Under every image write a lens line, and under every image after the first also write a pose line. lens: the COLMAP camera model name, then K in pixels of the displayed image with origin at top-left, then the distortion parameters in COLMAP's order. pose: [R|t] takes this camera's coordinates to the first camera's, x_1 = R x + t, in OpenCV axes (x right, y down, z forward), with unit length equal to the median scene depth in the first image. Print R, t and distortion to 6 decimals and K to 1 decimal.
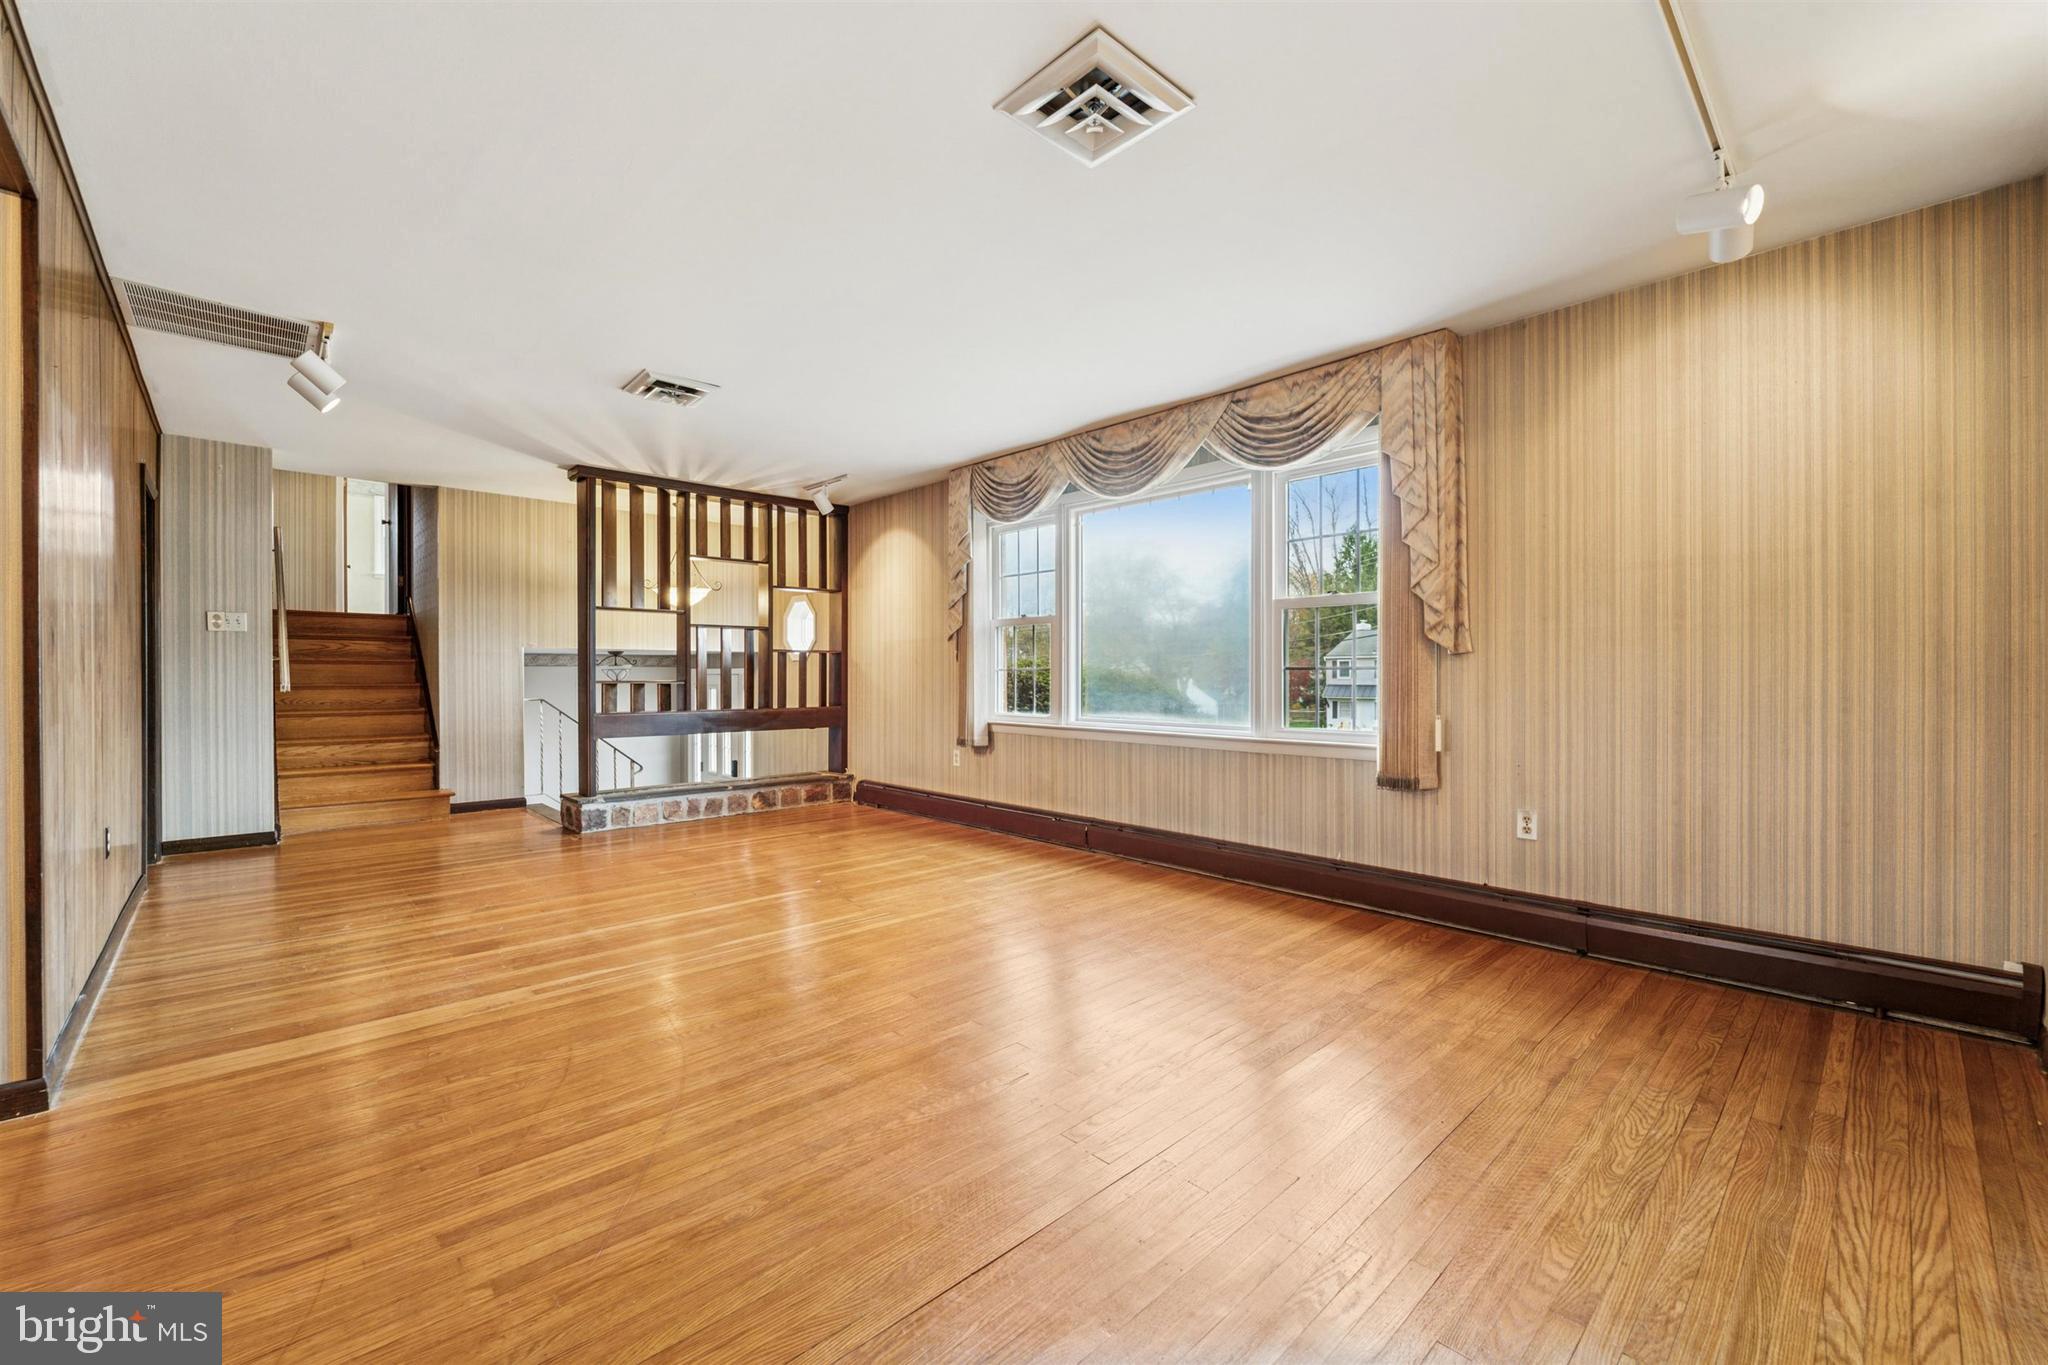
lens RADIAL K [[827.2, 0, 1030.8], [0, 827.2, 682.4], [0, 0, 1]] dist [0.002278, -0.002162]
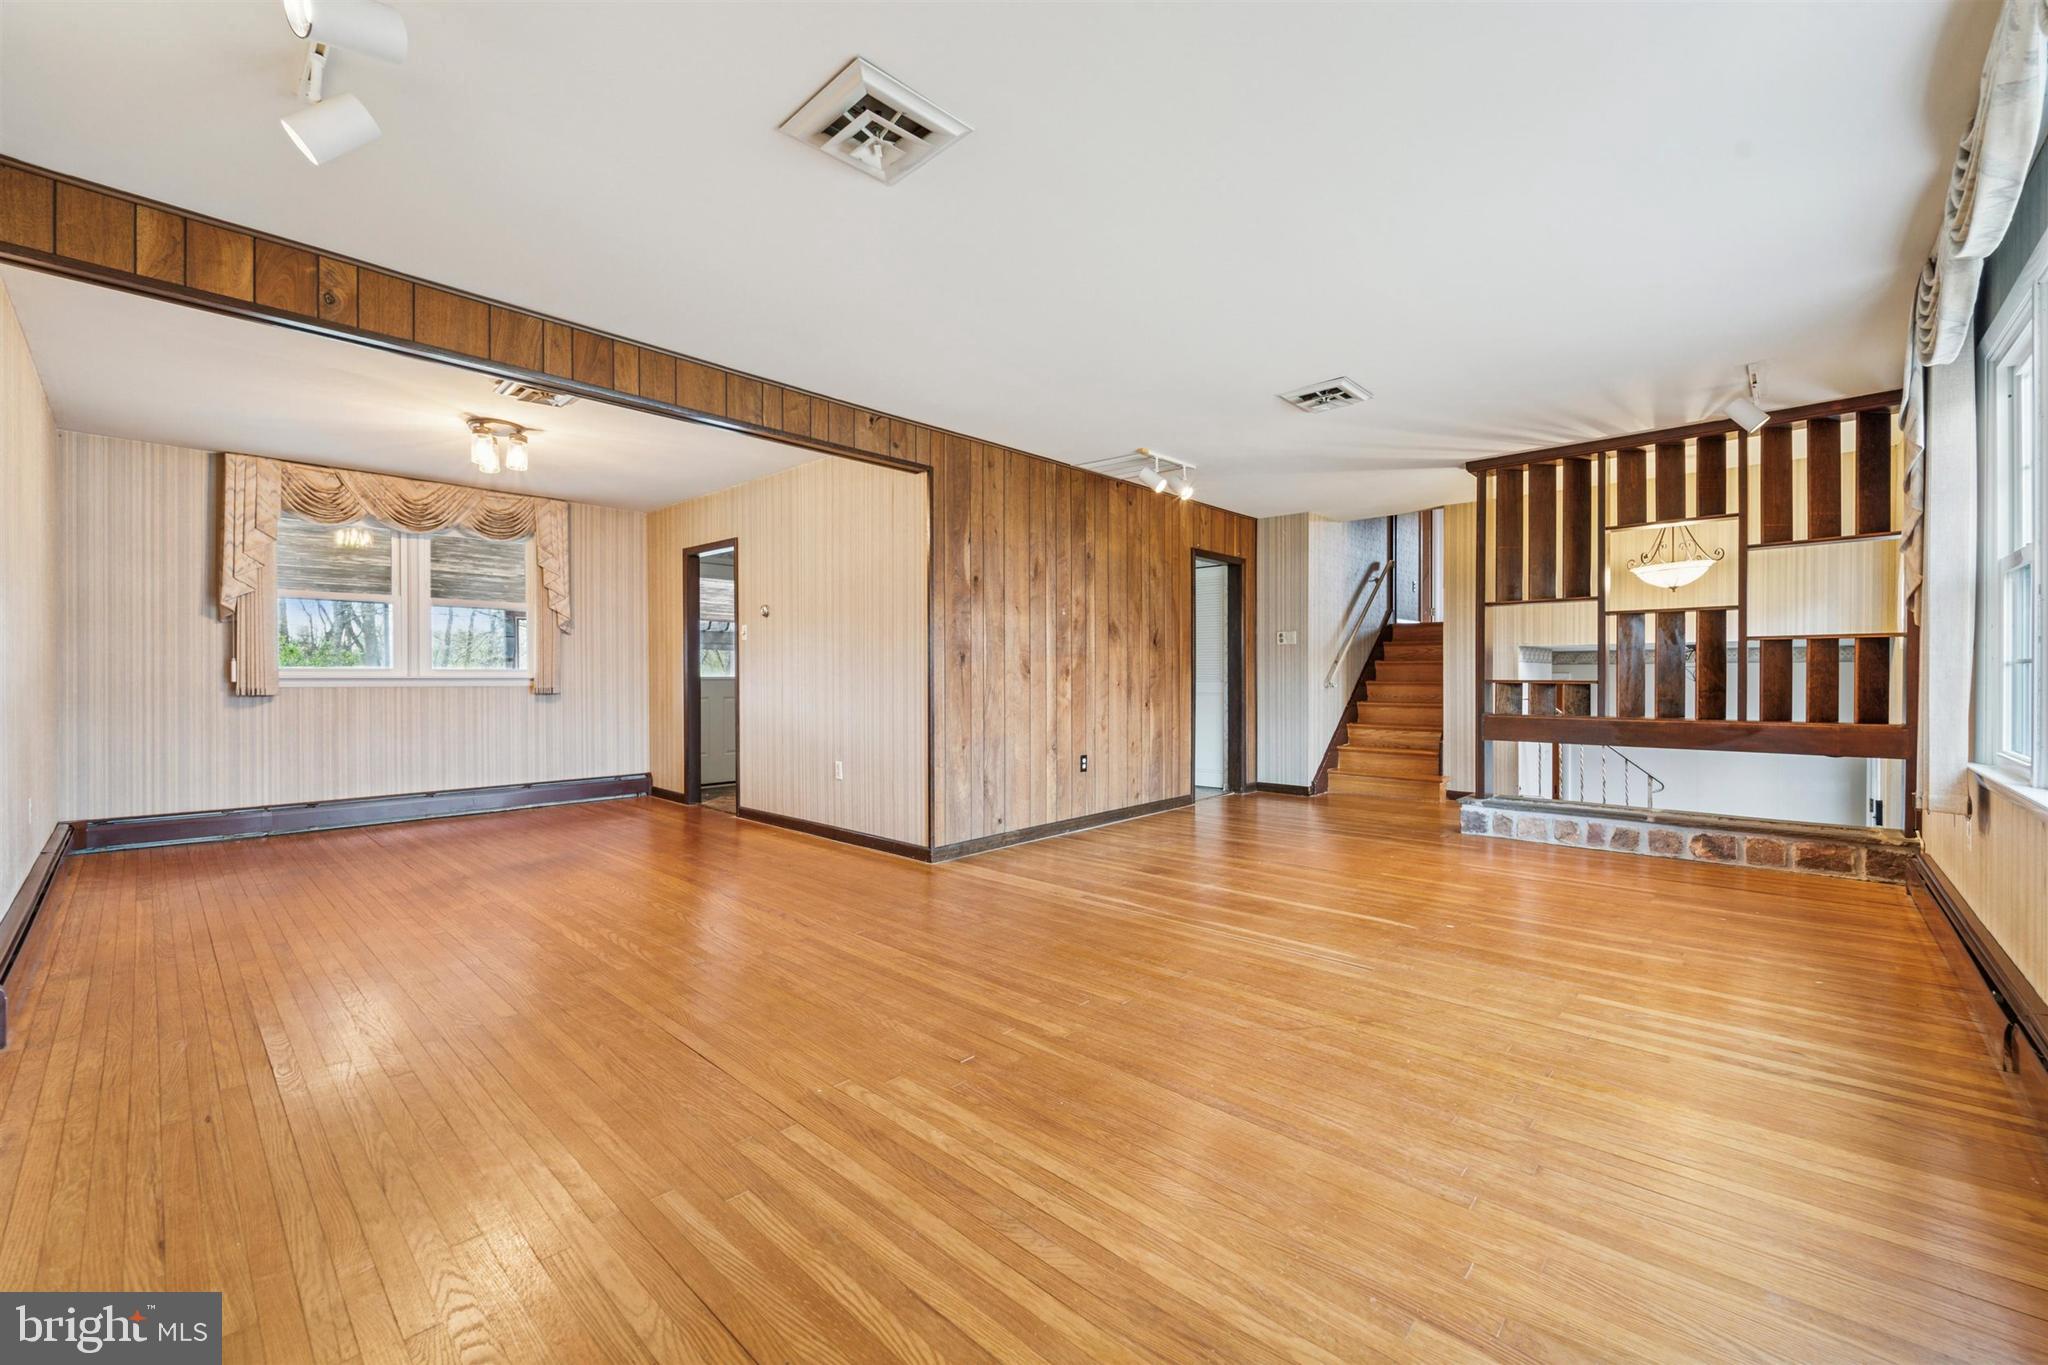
lens RADIAL K [[827.2, 0, 1019.5], [0, 827.2, 682.0], [0, 0, 1]] dist [0.002278, -0.002162]
pose [[0.054906, 0.007703, -0.998462, 0.504647], [-0.006838, 0.999950, 0.007338, -0.003522], [0.998468, 0.006425, 0.054956, 0.498873]]
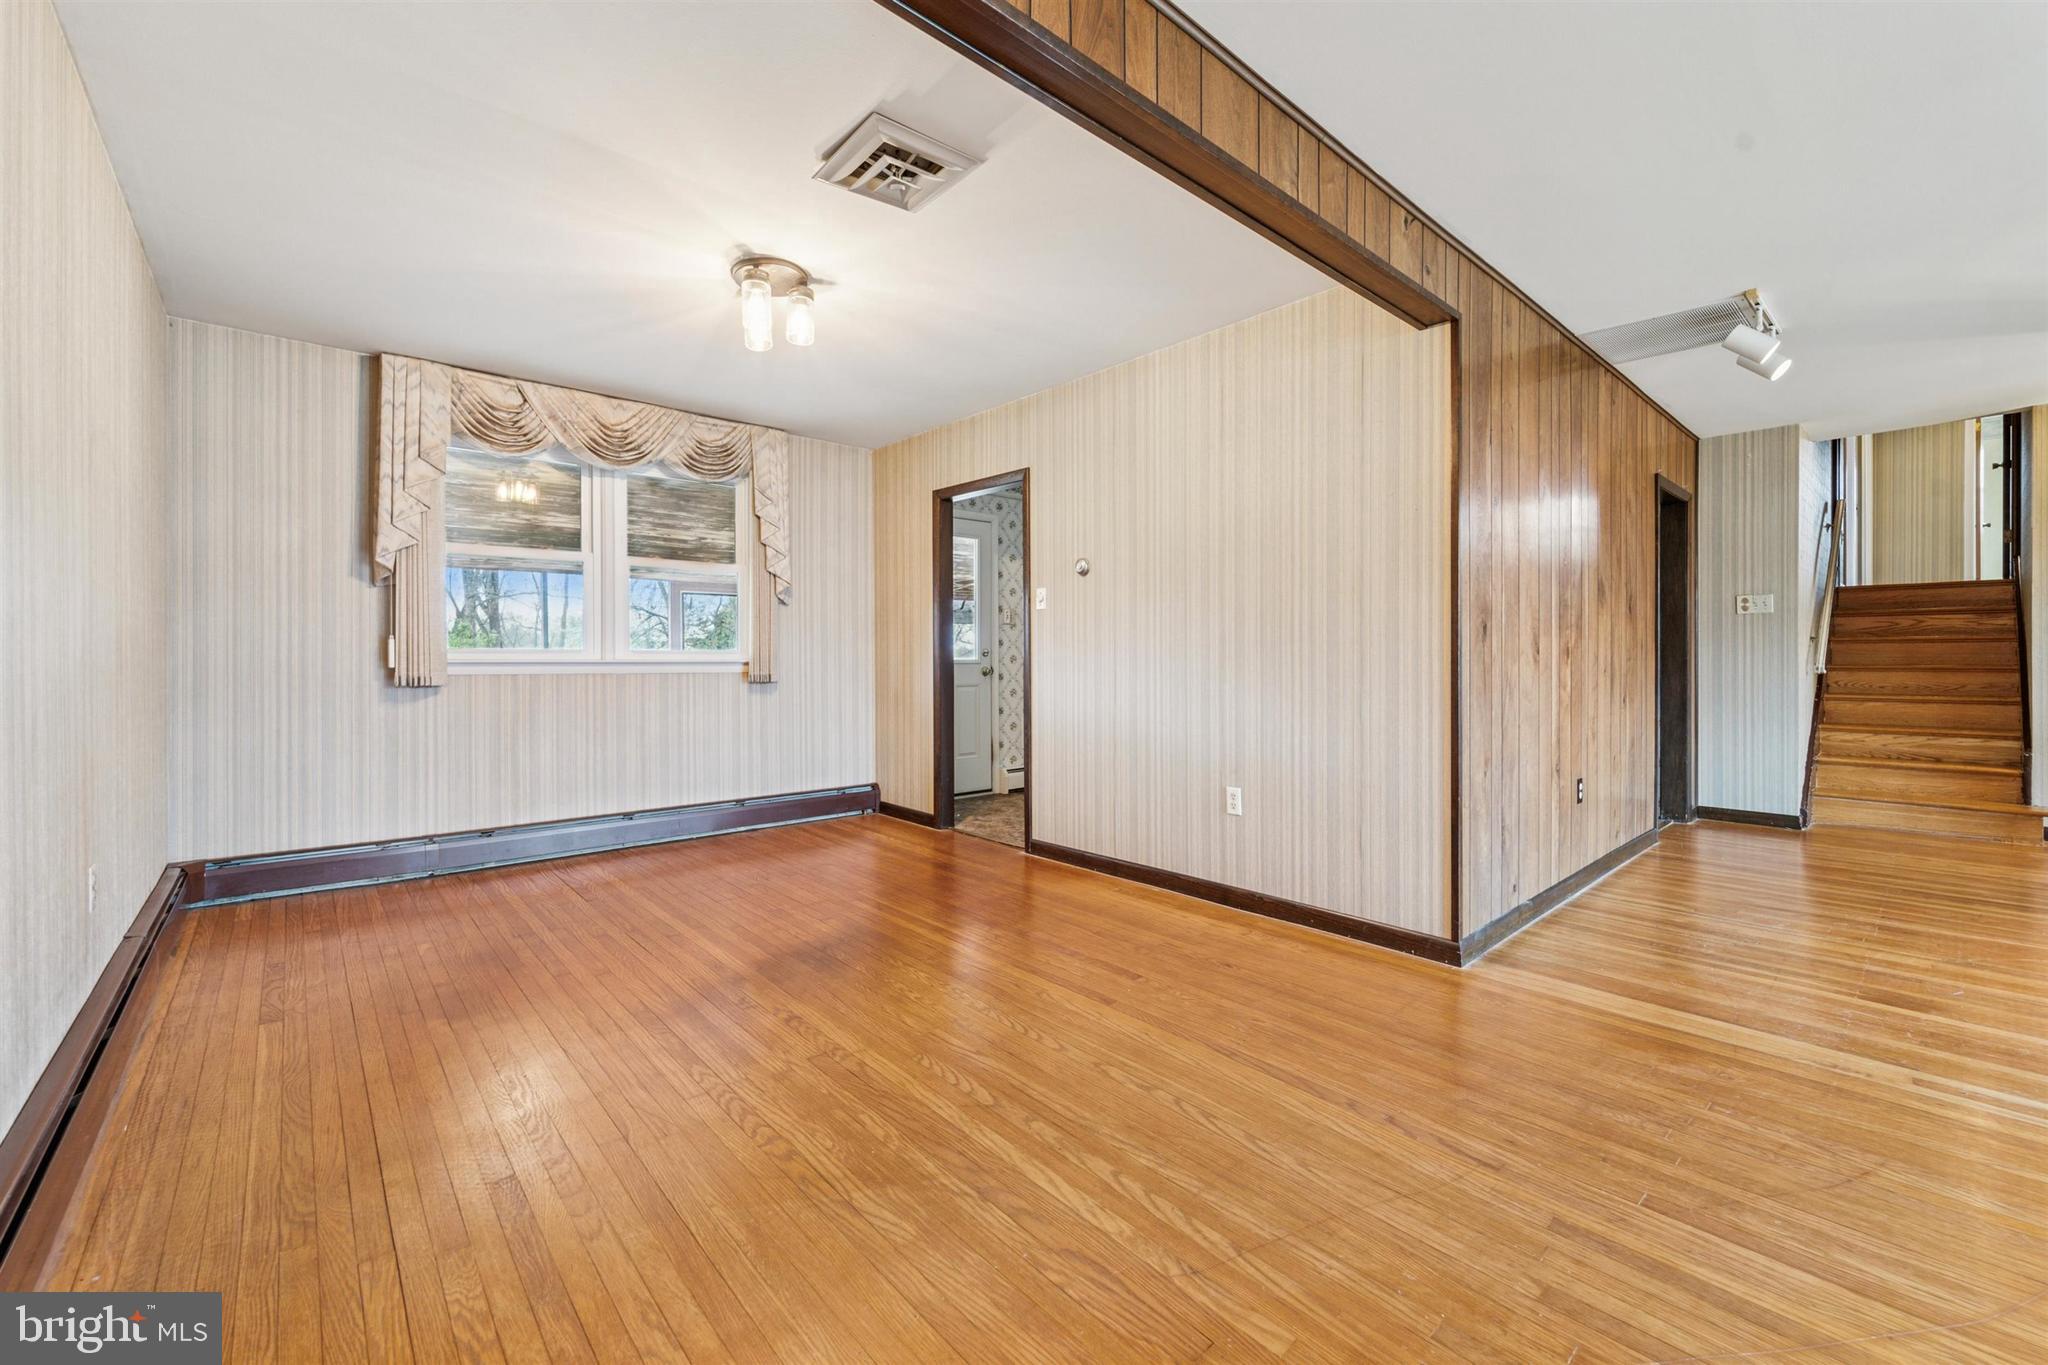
lens RADIAL K [[827.2, 0, 1017.5], [0, 827.2, 662.3], [0, 0, 1]] dist [0.002278, -0.002162]
pose [[-0.039365, 0.004617, -0.999214, 0.106694], [-0.005673, 0.999972, 0.004844, -0.000653], [0.999209, 0.005859, -0.039338, 0.135788]]
